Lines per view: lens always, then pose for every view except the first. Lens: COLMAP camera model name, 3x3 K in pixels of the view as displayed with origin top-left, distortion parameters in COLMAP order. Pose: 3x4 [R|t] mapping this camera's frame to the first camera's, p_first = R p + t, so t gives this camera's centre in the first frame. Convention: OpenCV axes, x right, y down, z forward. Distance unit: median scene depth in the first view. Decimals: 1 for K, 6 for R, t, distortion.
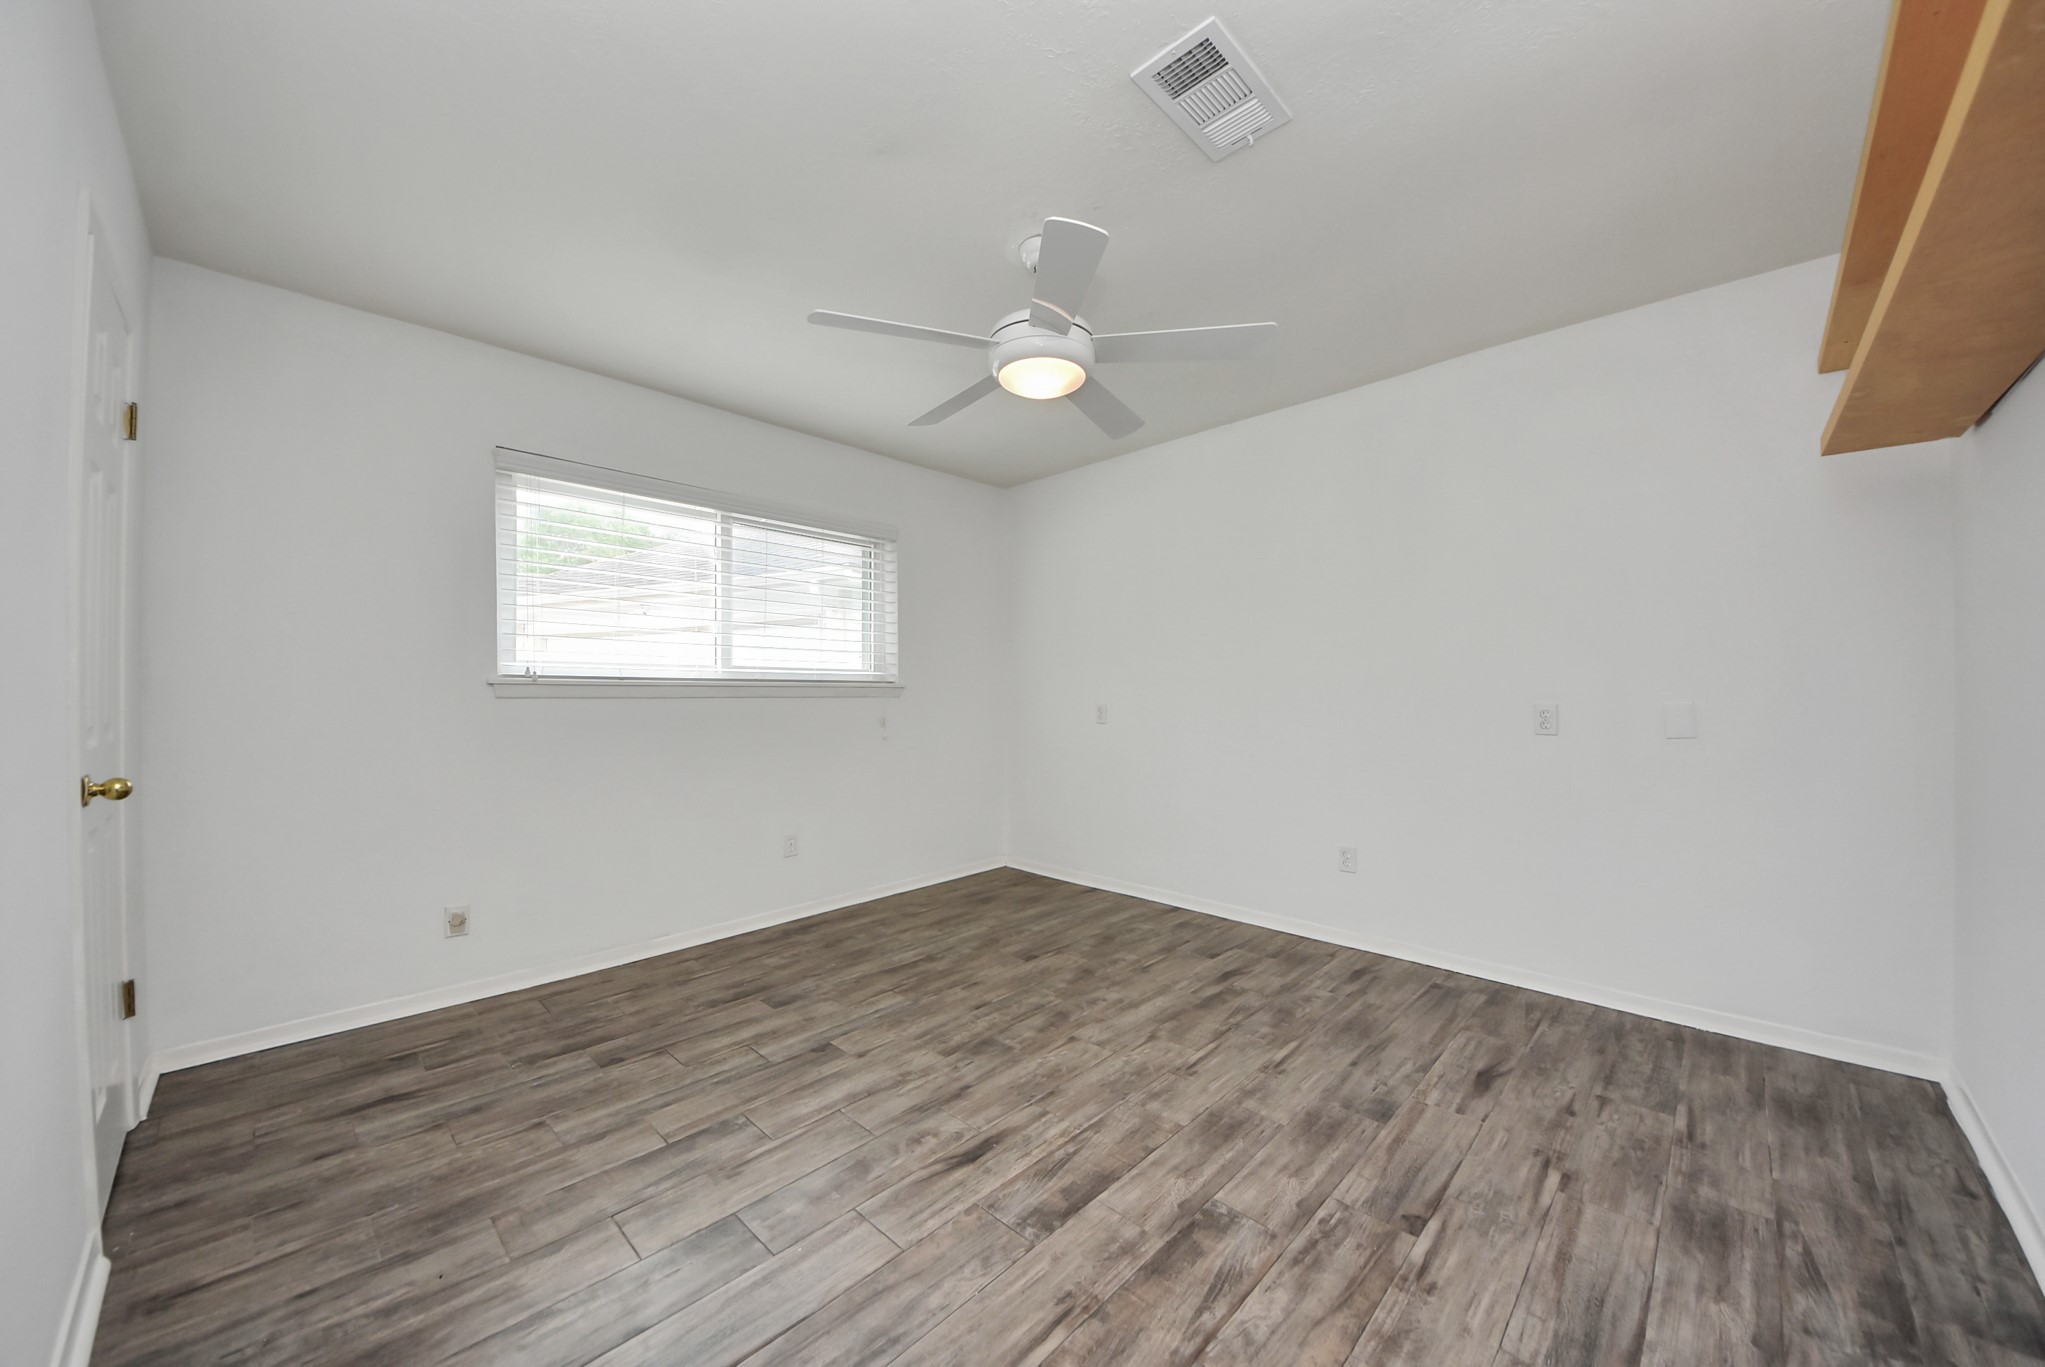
lens RADIAL K [[736.7, 0, 1034.1], [0, 736.7, 693.7], [0, 0, 1]] dist [0.054872, -0.028346]
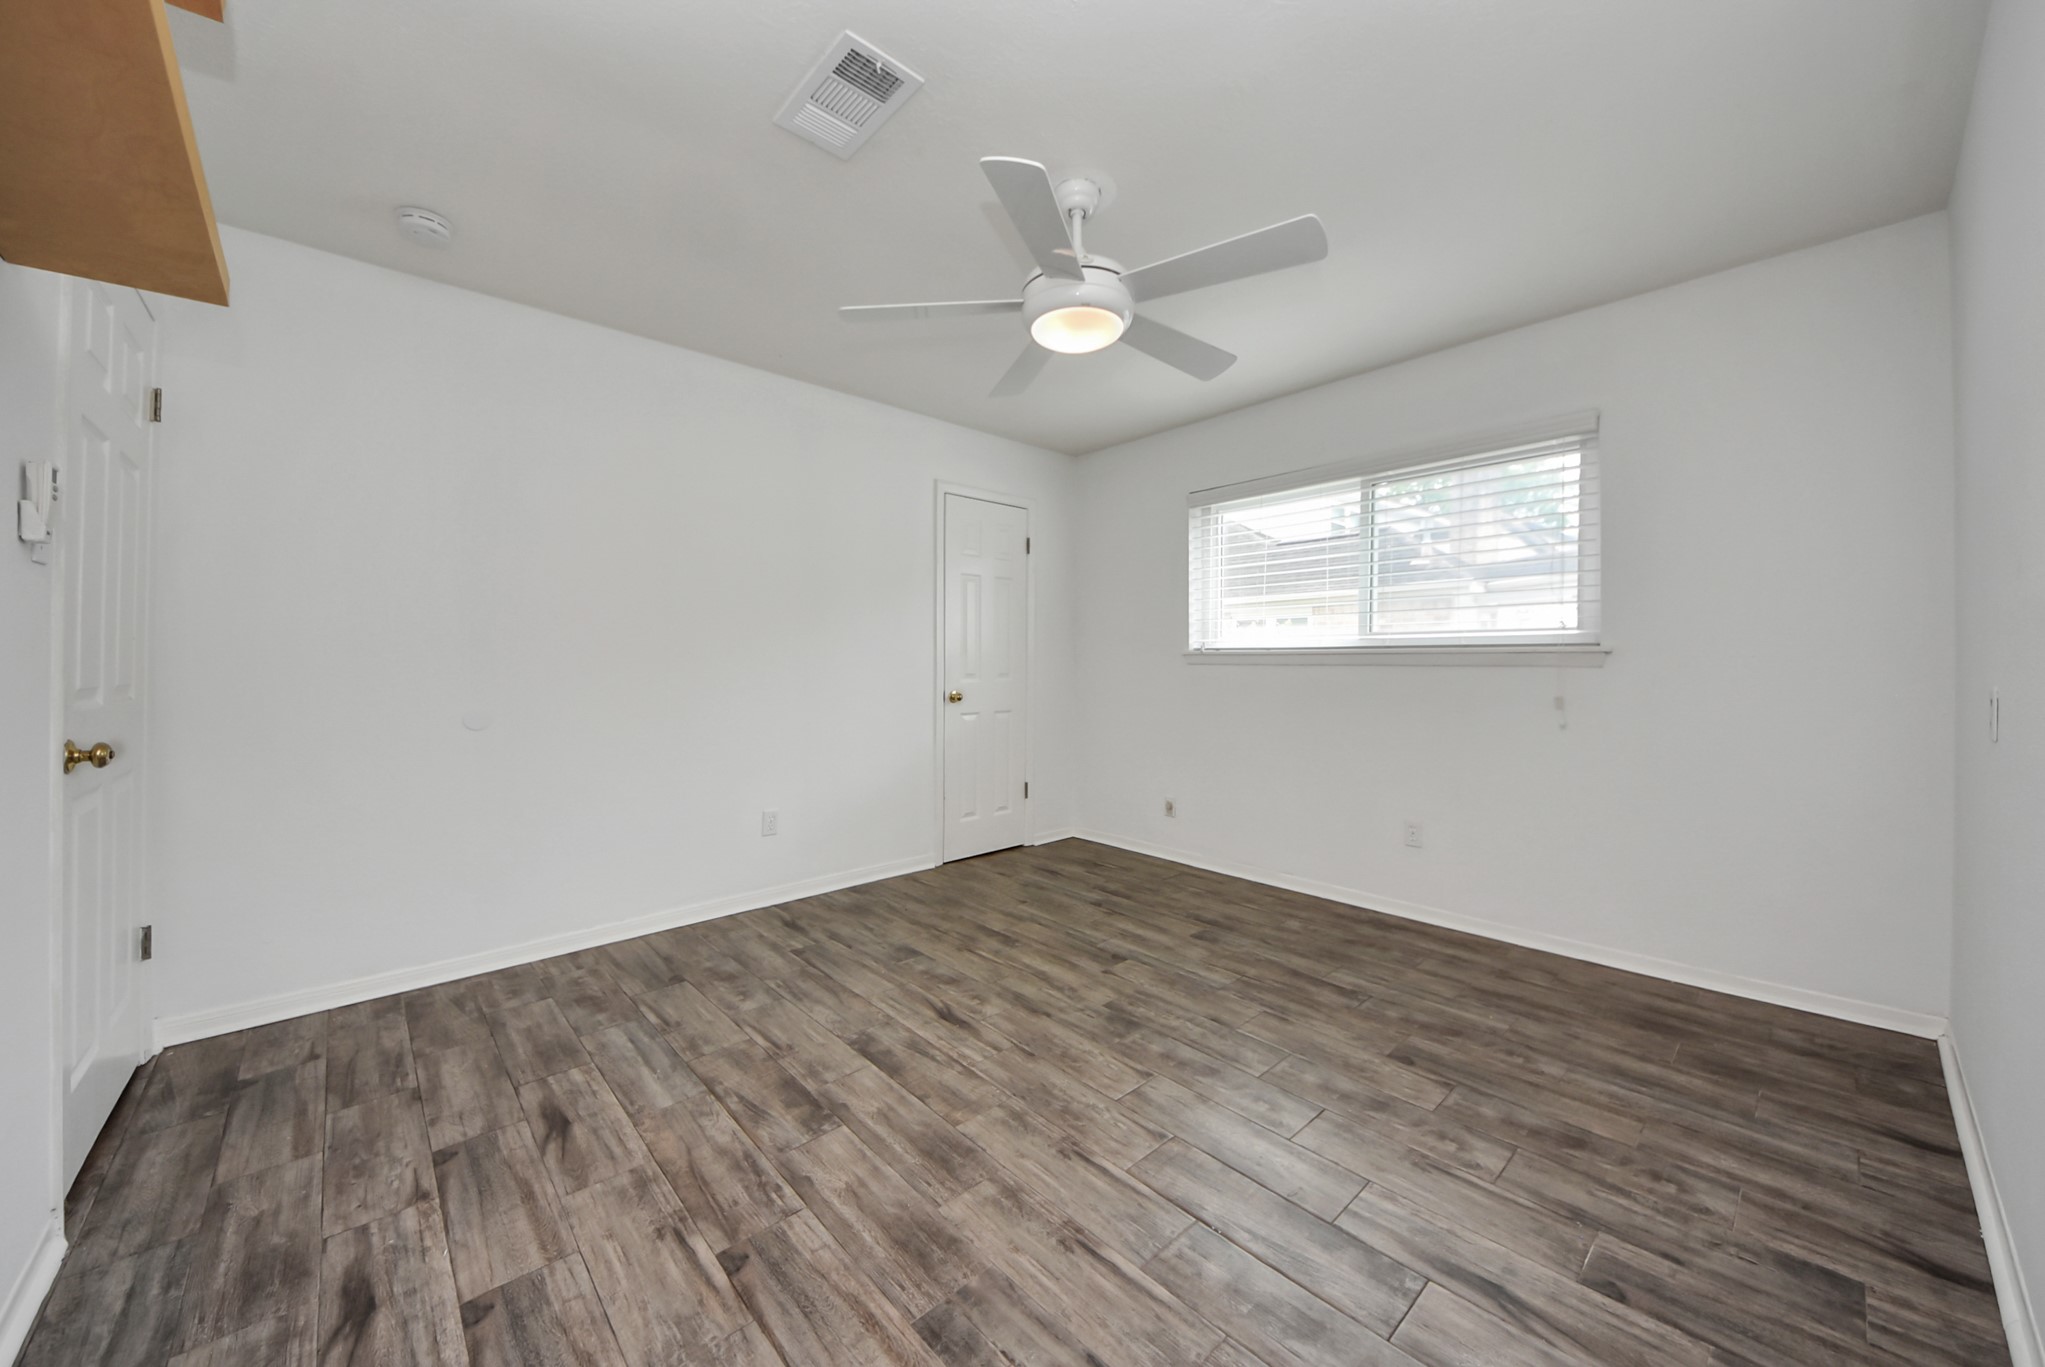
lens RADIAL K [[736.7, 0, 1034.1], [0, 736.7, 693.7], [0, 0, 1]] dist [0.054872, -0.028346]
pose [[-0.072610, 0.036785, -0.996682, 0.934085], [-0.001980, 0.999312, 0.037026, 0.009120], [0.997358, 0.004662, -0.072487, 0.993198]]
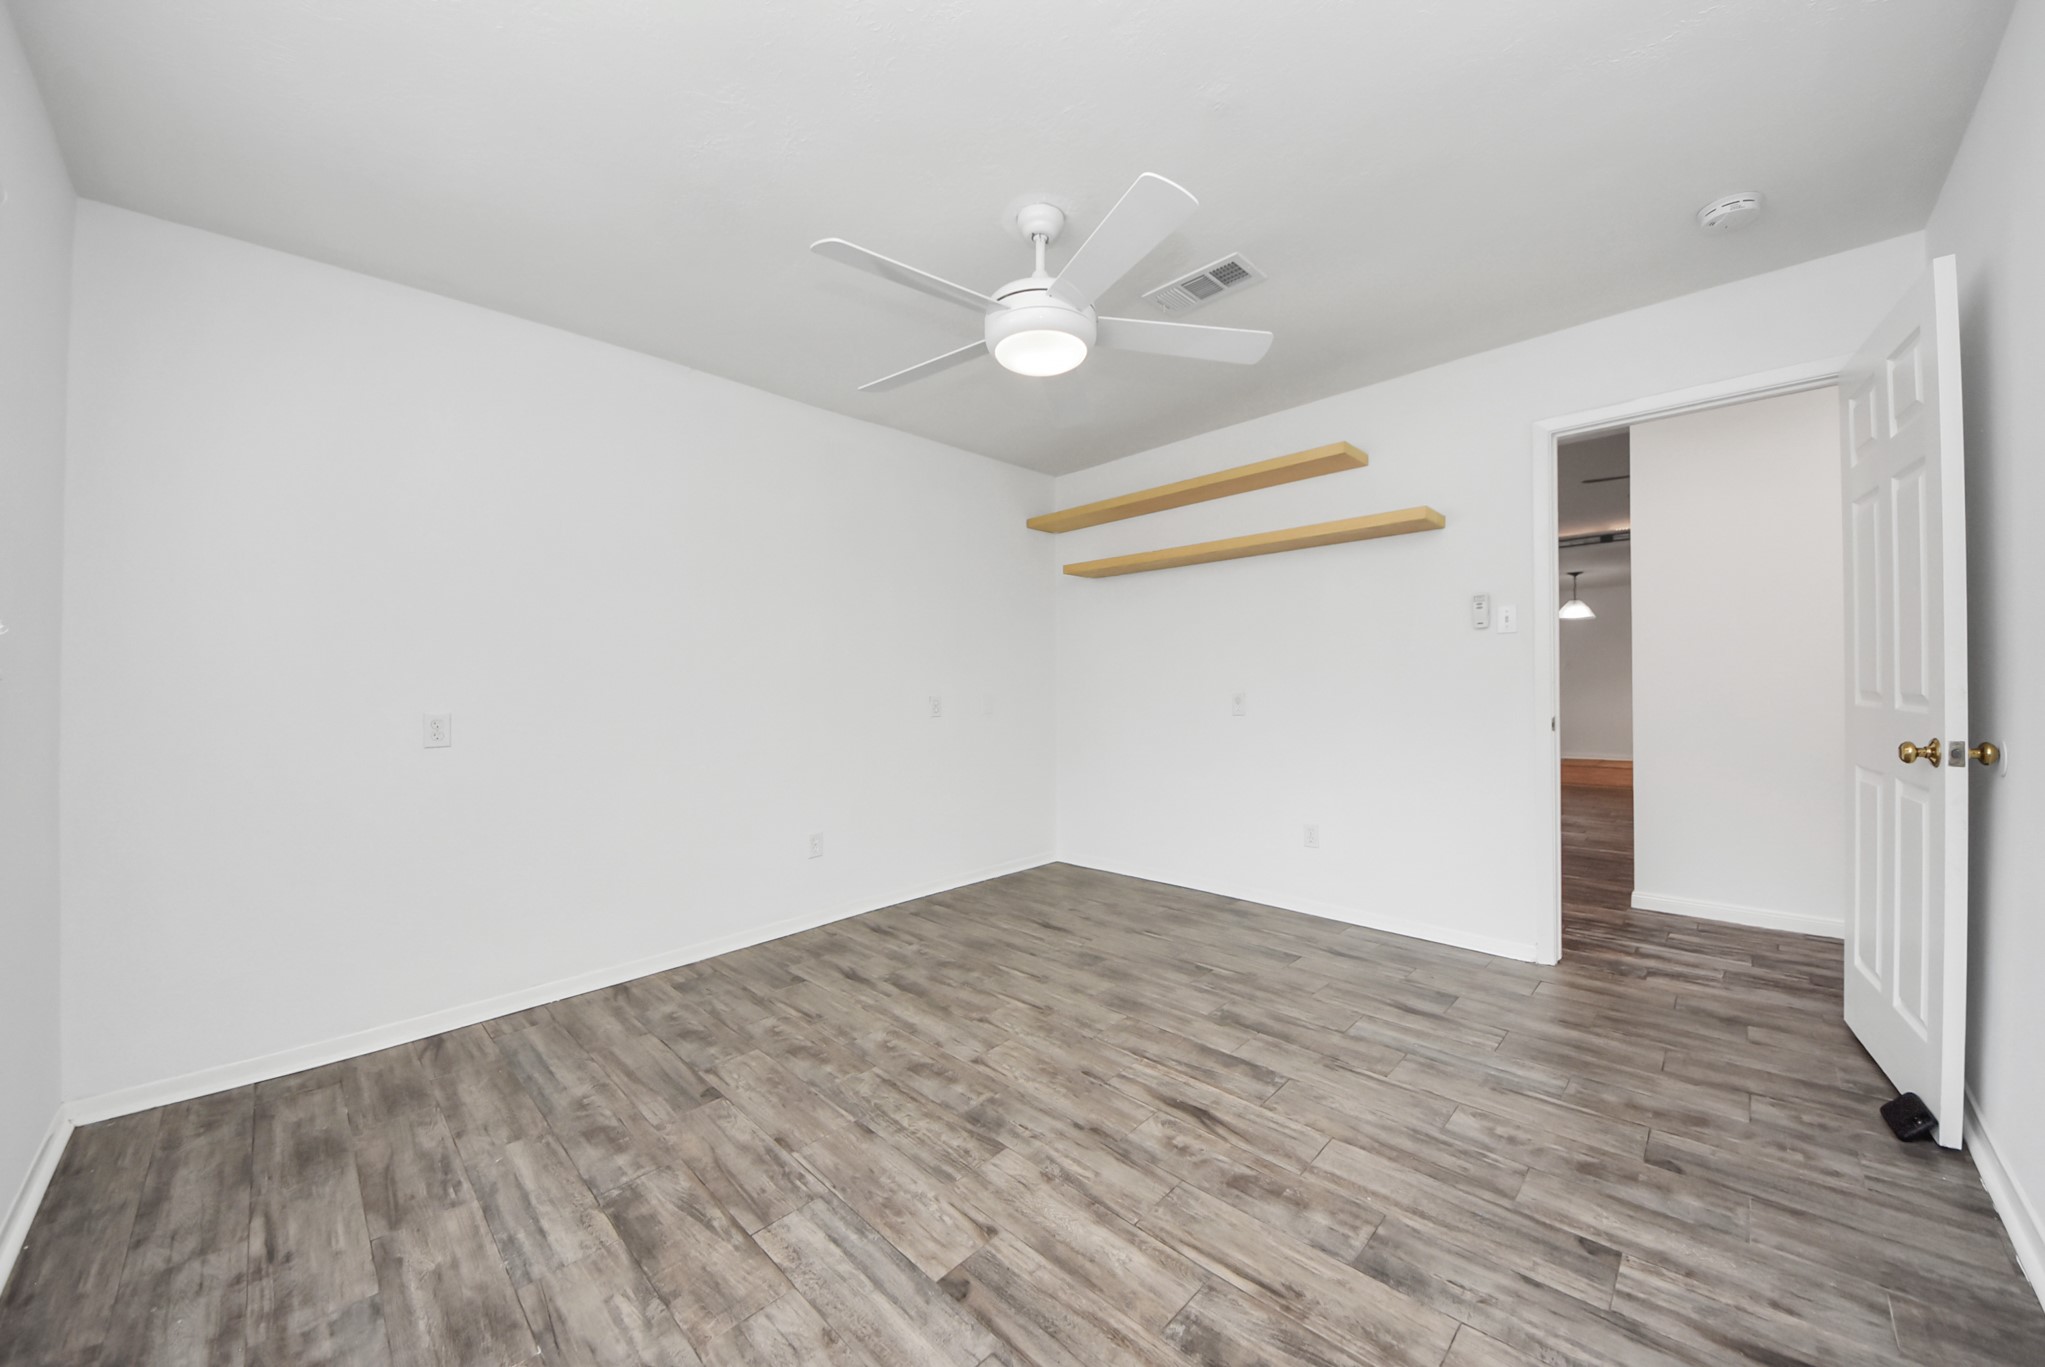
lens RADIAL K [[719.5, 0, 1050.2], [0, 719.5, 666.3], [0, 0, 1]] dist [0.044341, -0.025512]
pose [[-0.001105, 0.032202, 0.999481, -0.910843], [0.020623, 0.999270, -0.032172, 0.011247], [-0.999787, 0.020577, -0.001768, 0.960354]]
